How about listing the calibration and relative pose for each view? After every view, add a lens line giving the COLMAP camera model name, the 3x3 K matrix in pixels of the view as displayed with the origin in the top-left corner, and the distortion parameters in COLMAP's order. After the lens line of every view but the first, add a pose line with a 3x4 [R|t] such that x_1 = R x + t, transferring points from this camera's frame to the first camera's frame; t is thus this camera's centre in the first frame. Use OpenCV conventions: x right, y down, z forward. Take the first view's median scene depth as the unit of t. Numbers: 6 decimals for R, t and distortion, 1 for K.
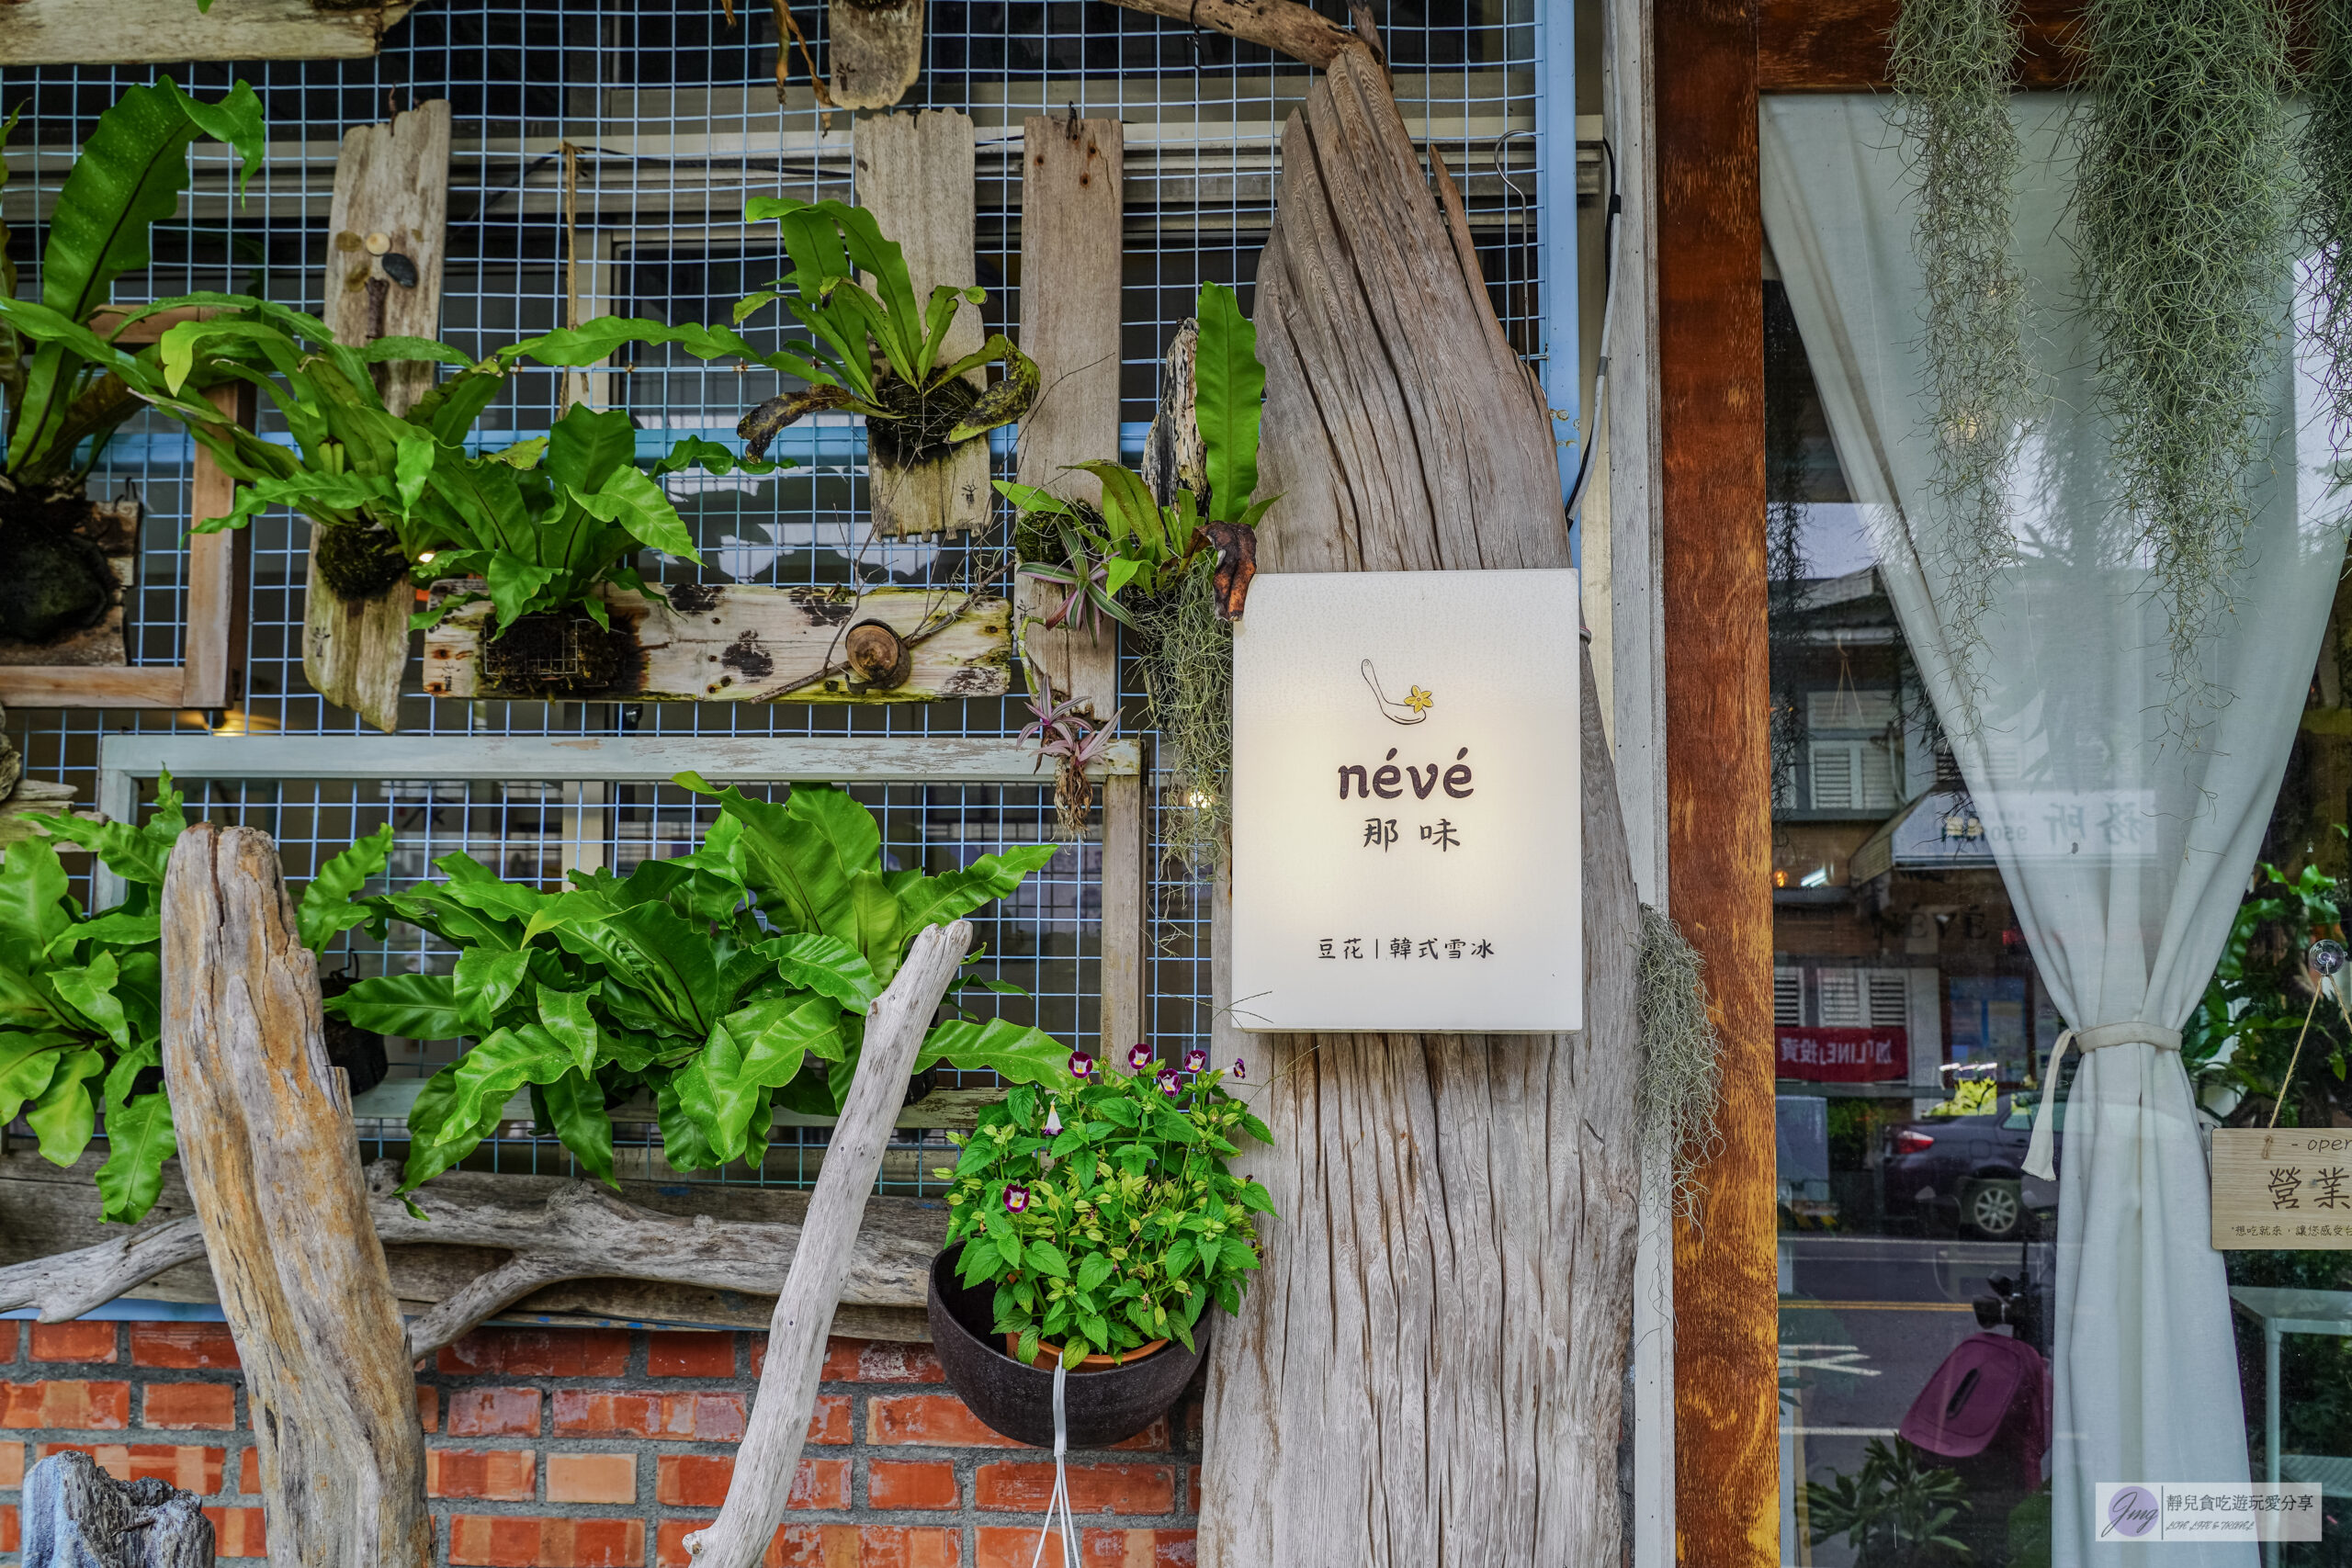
lens RADIAL K [[2636.2, 0, 1175.3], [0, 2636.2, 793.3], [0, 0, 1]] dist [-0.014678, 0.000000]
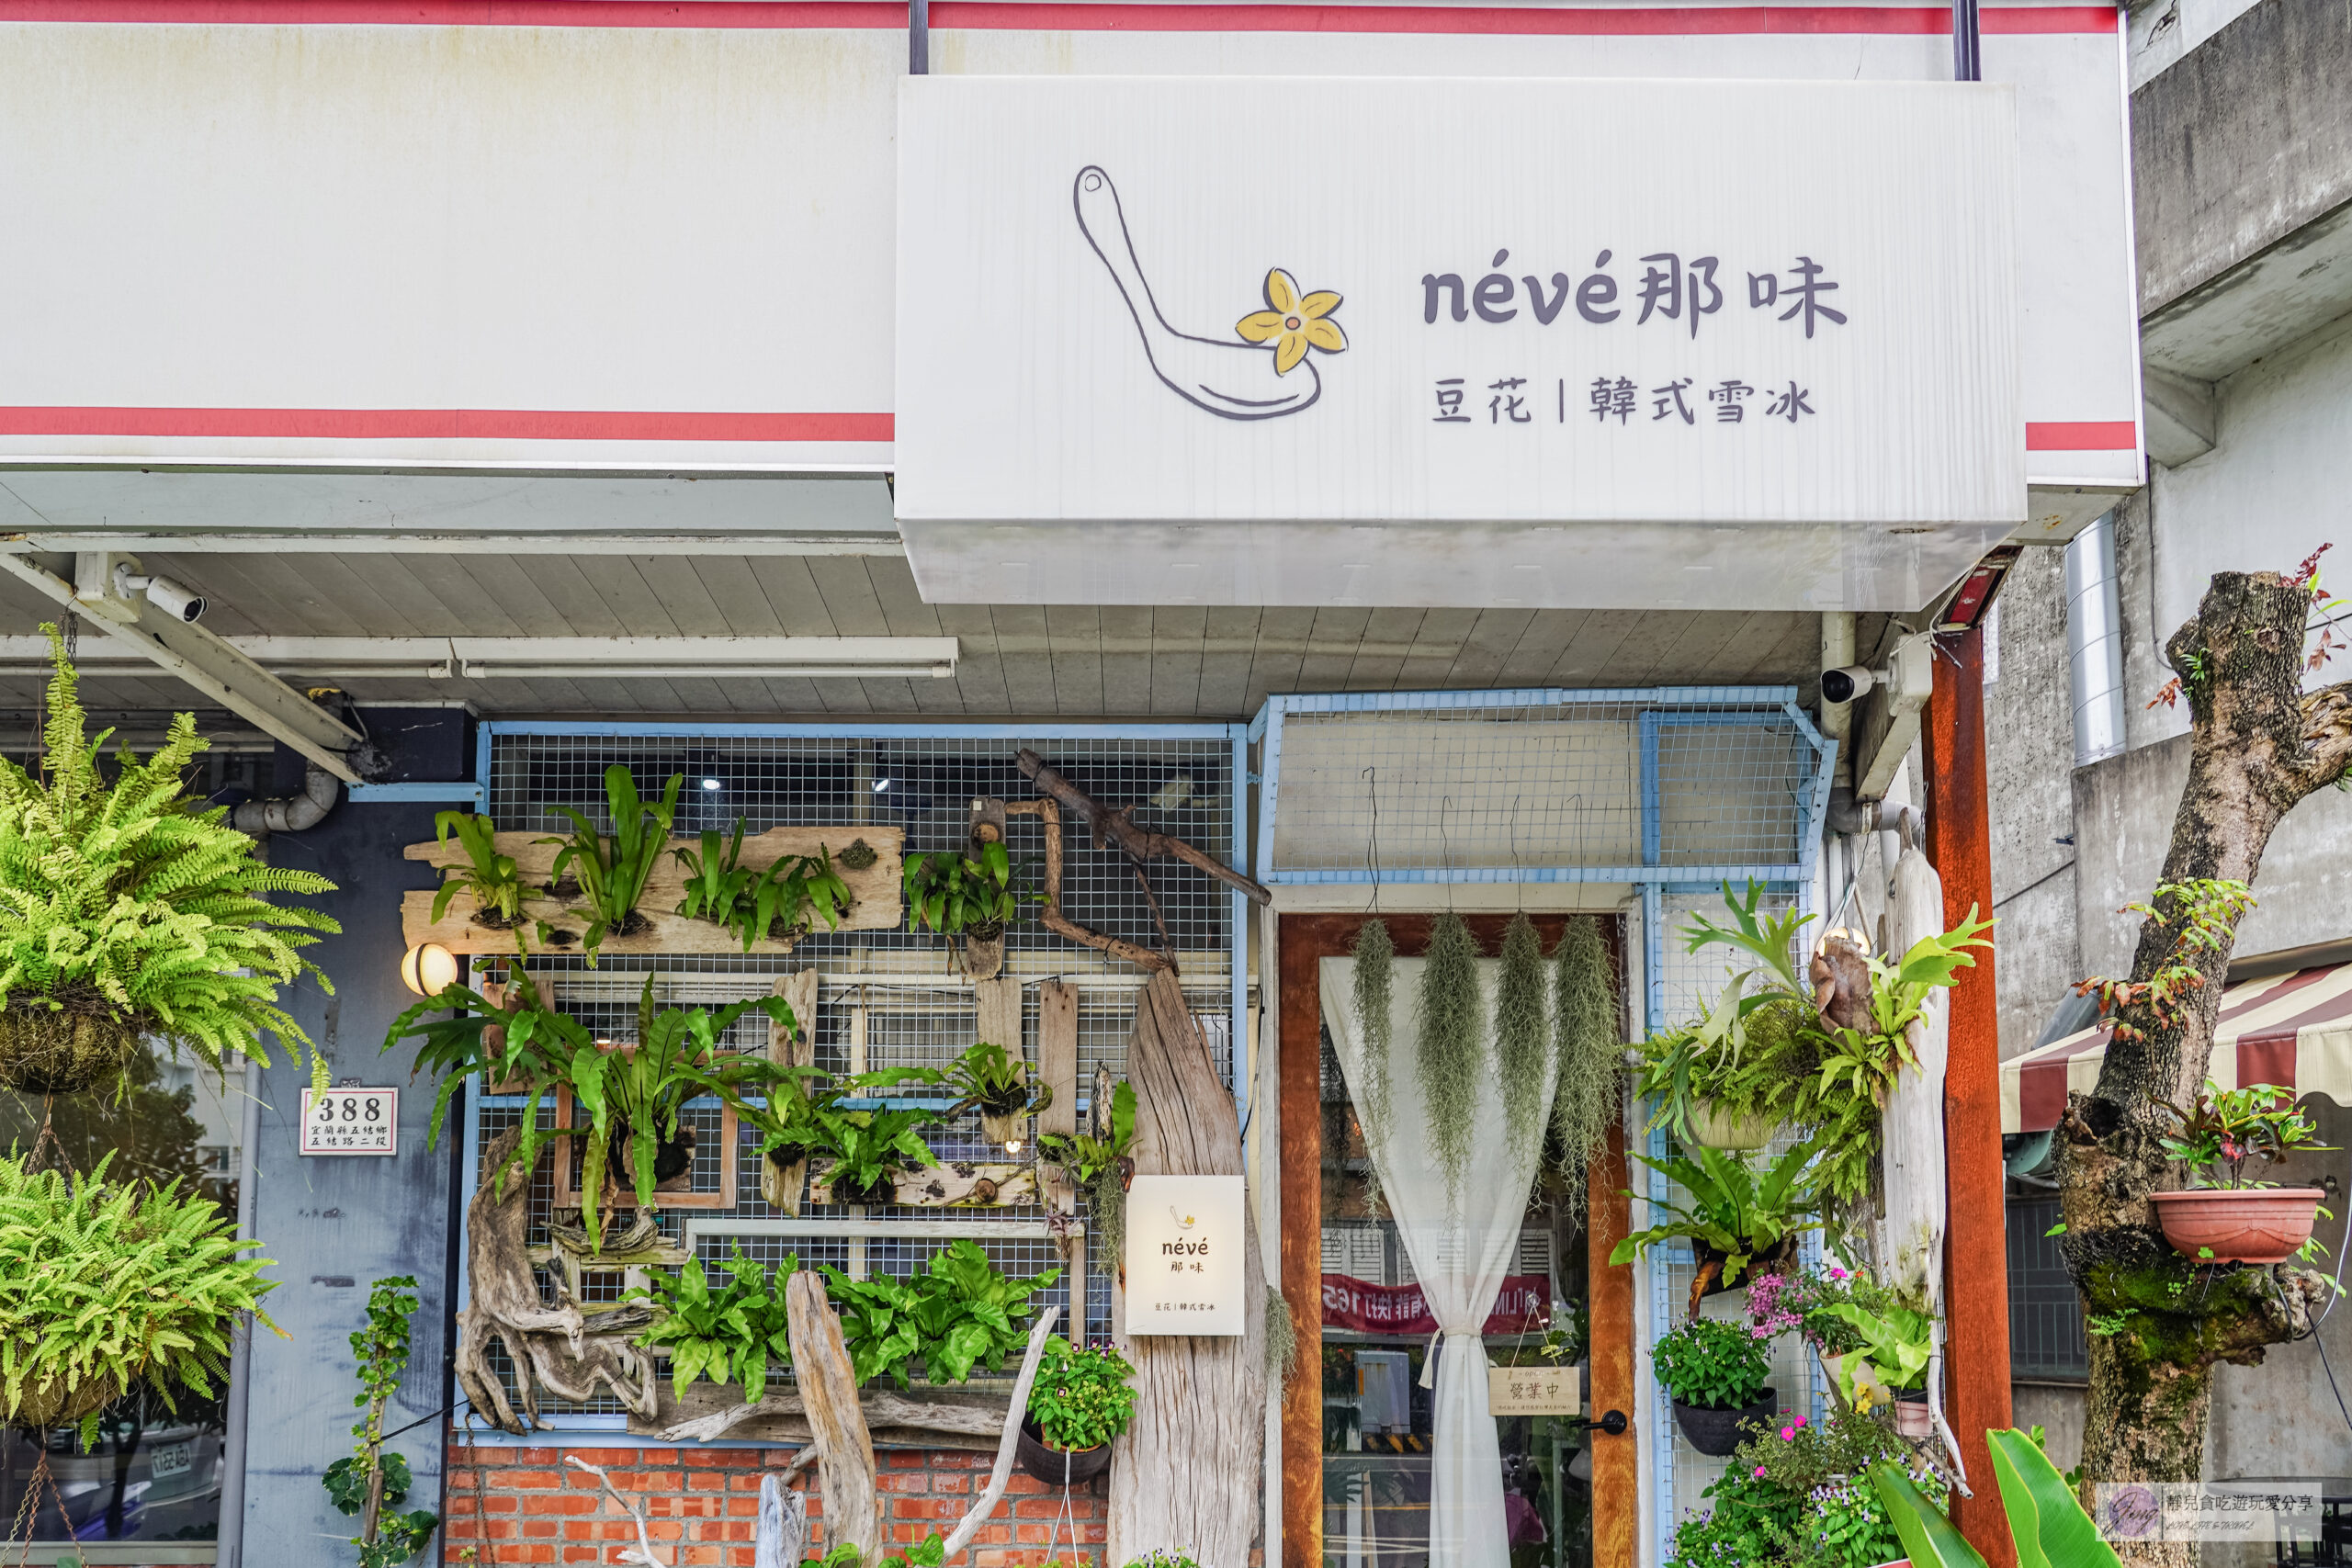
lens RADIAL K [[2636.2, 0, 1170.0], [0, 2636.2, 776.1], [0, 0, 1]] dist [-0.014678, 0.000000]
pose [[0.994166, 0.018733, 0.106220, -0.220710], [-0.008566, 0.995405, -0.095372, -0.218611], [-0.107519, 0.093906, 0.989758, -1.714994]]
